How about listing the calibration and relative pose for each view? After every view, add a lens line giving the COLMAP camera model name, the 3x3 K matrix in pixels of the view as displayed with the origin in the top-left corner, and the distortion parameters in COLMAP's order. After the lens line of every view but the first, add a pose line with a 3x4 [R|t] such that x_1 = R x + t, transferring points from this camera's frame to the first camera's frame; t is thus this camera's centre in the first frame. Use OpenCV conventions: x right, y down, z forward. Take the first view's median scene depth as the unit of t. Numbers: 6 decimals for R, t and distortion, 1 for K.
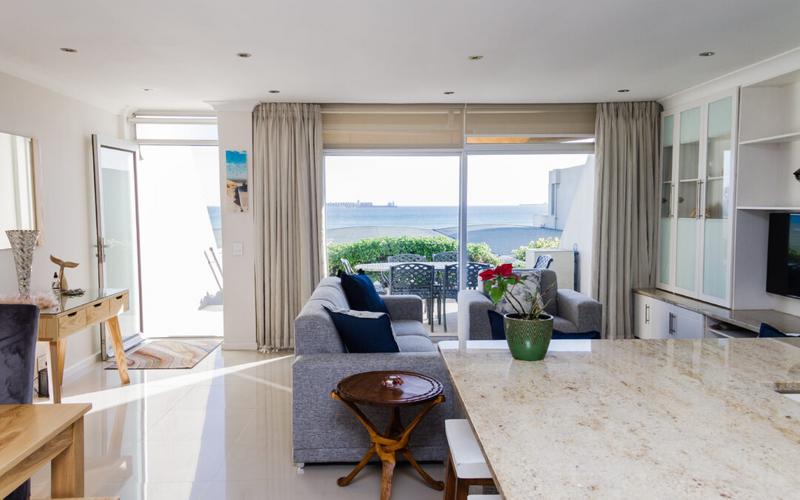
lens RADIAL K [[639.0, 0, 400.7], [0, 639.0, 258.7], [0, 0, 1]] dist [0.075339, -0.003108]
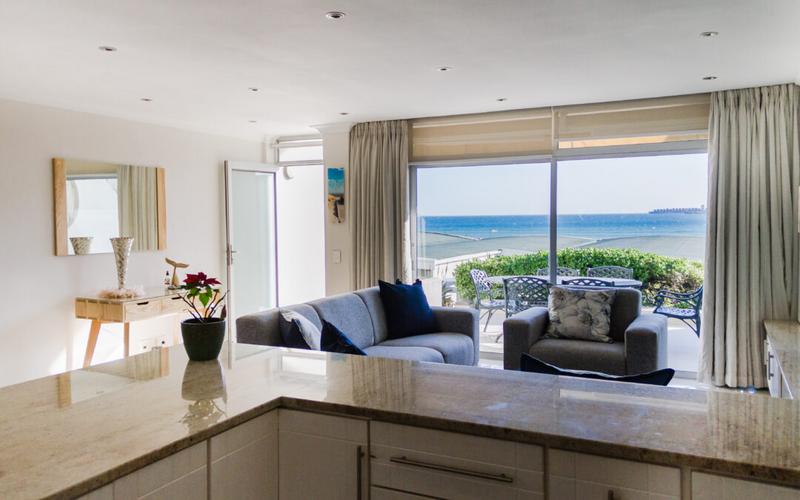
lens RADIAL K [[662.5, 0, 393.3], [0, 662.5, 249.6], [0, 0, 1]] dist [0.051692, -0.058405]
pose [[0.871051, 0.019847, -0.490792, 0.389164], [-0.033743, 0.999241, -0.019479, -0.008406], [0.490033, 0.033528, 0.871059, 0.057859]]
